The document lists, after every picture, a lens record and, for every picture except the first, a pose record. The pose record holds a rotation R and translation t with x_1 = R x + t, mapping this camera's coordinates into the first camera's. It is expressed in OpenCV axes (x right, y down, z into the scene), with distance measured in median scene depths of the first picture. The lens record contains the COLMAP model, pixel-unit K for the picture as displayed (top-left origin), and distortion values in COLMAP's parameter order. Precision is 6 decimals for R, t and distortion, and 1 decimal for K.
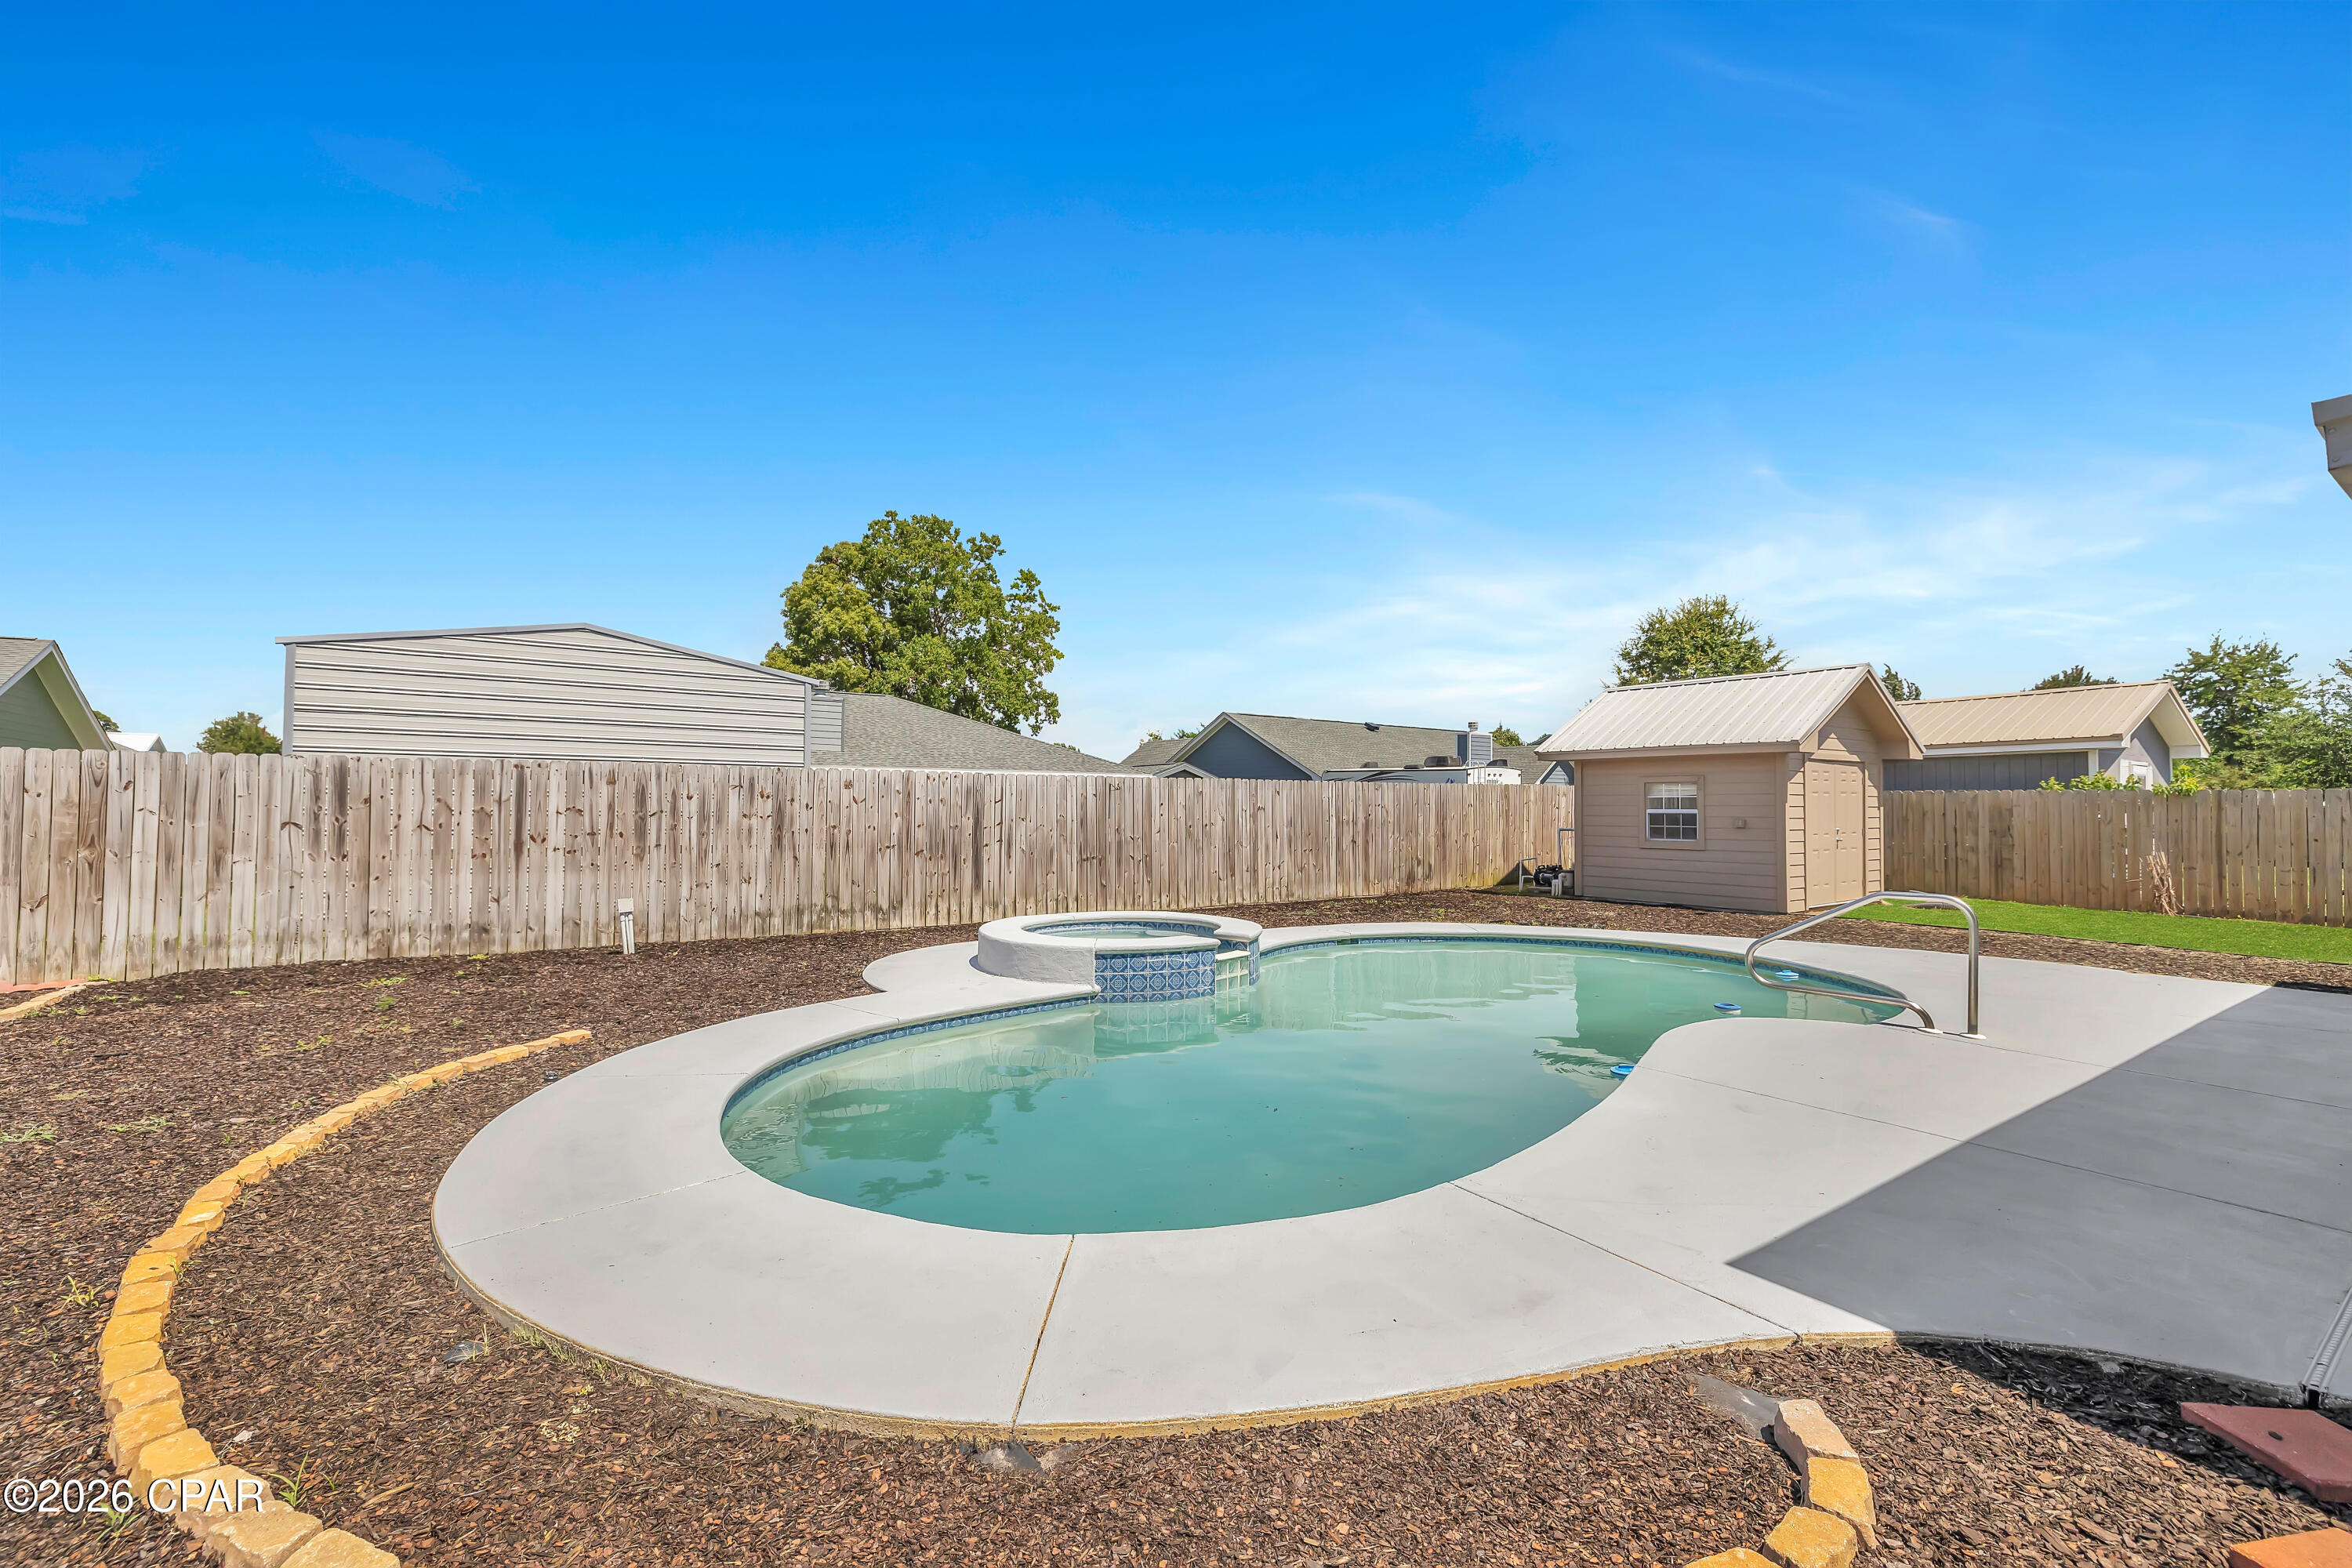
lens RADIAL K [[992.3, 0, 1174.3], [0, 992.3, 780.6], [0, 0, 1]] dist [-0.007875, -0.000241]
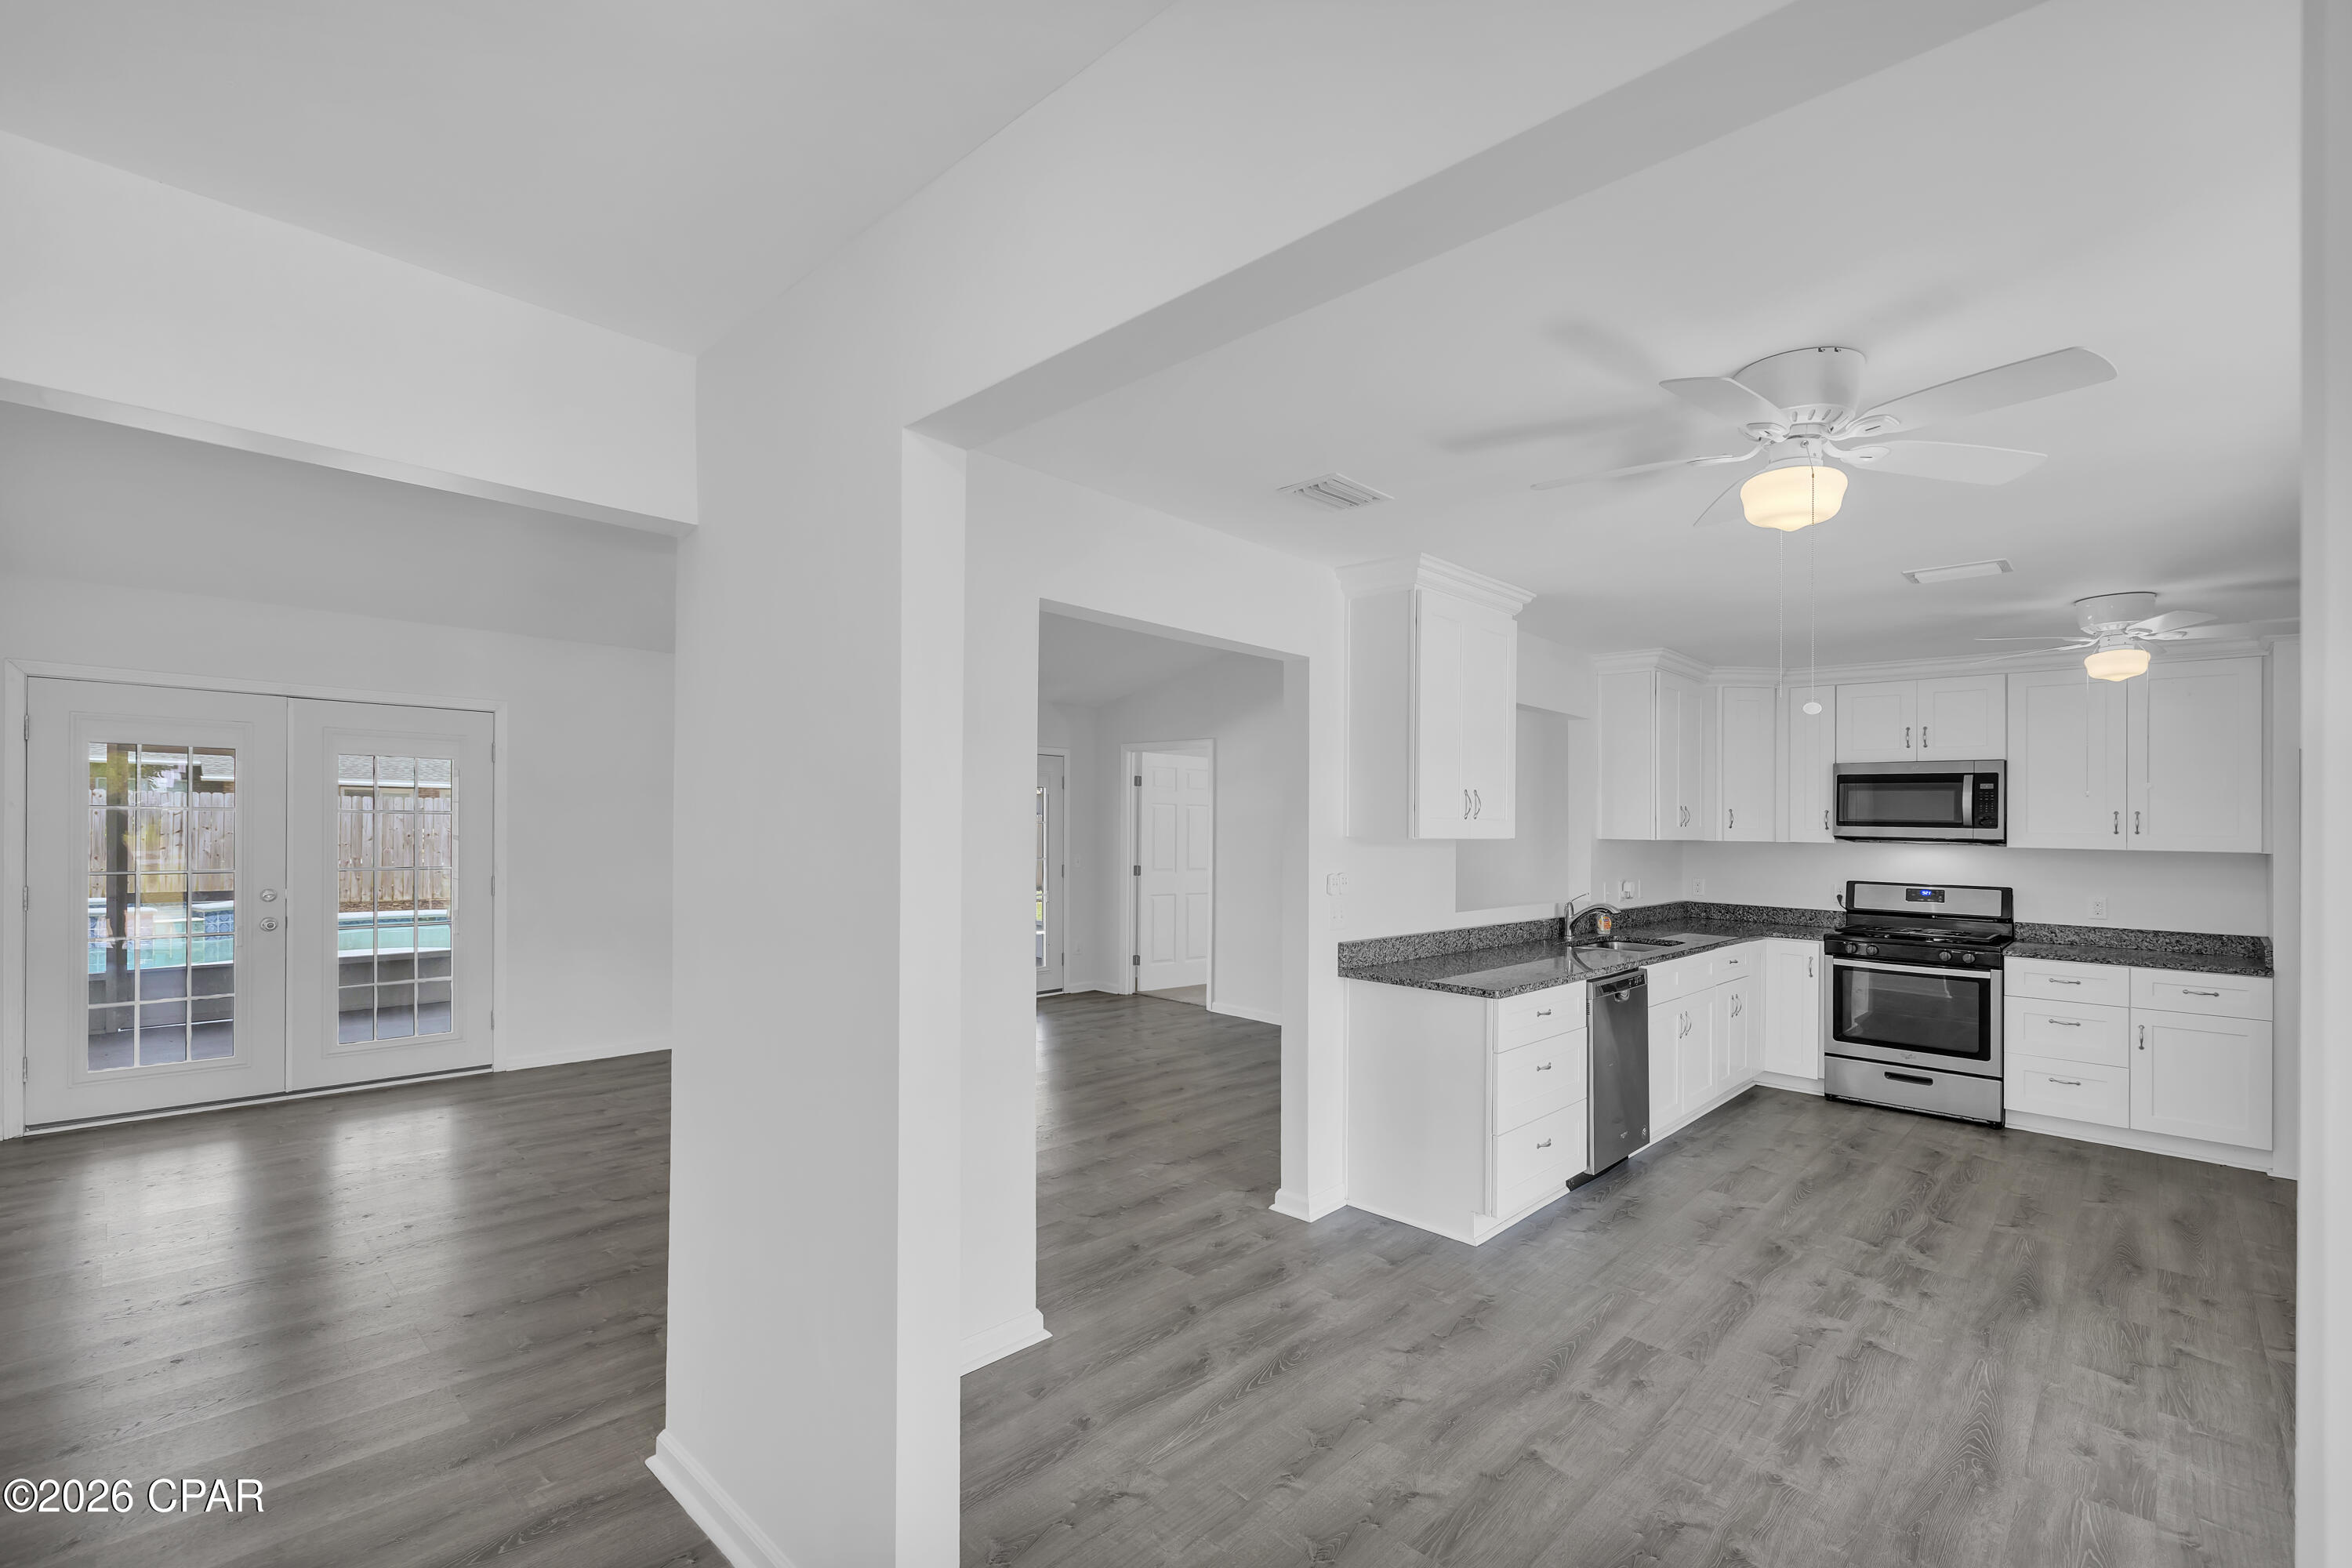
lens RADIAL K [[1033.0, 0, 1172.0], [0, 1033.0, 805.6], [0, 0, 1]] dist [0.008199, -0.001831]
pose [[0.980034, 0.019034, 0.197918, 0.765911], [-0.021213, 0.999735, 0.008897, -0.027276], [-0.197696, -0.012917, 0.980178, -0.534250]]
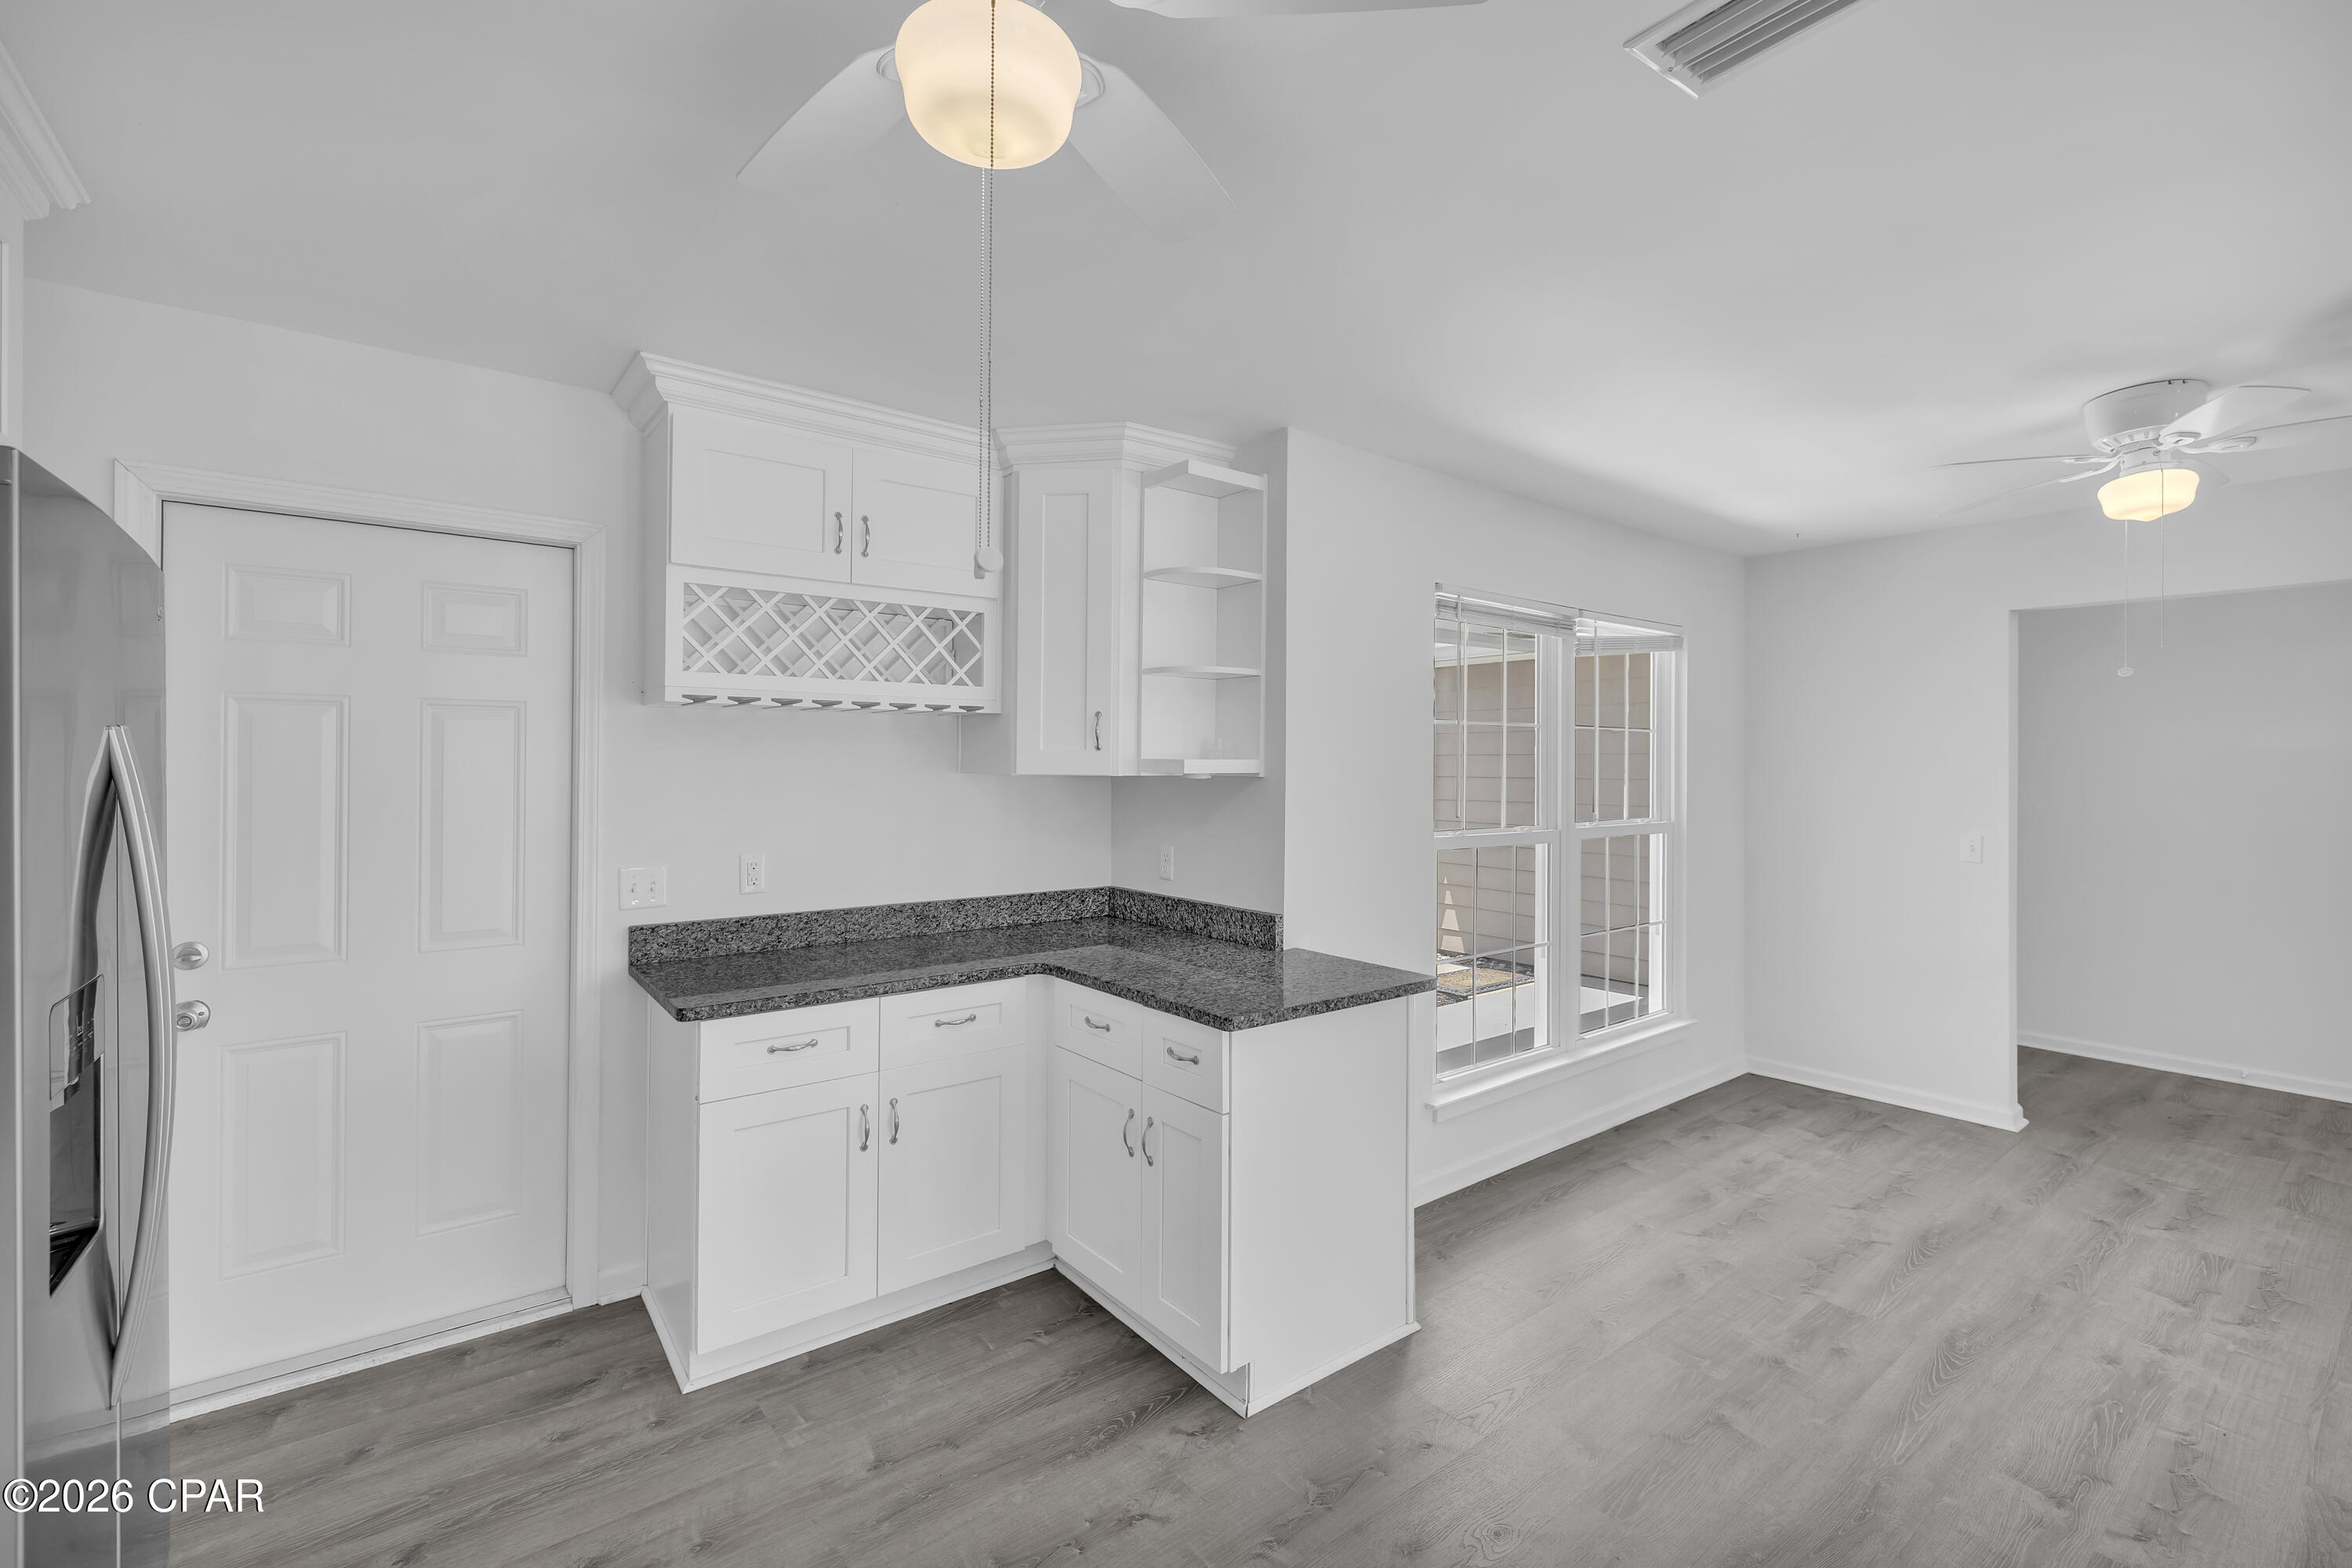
lens RADIAL K [[1005.9, 0, 1187.4], [0, 1005.9, 762.9], [0, 0, 1]] dist [0.001279, -0.001406]
pose [[-0.998616, -0.008115, -0.051959, 1.124947], [-0.006724, 0.999616, -0.026895, -0.016868], [0.052157, -0.026509, -0.998287, -0.173967]]
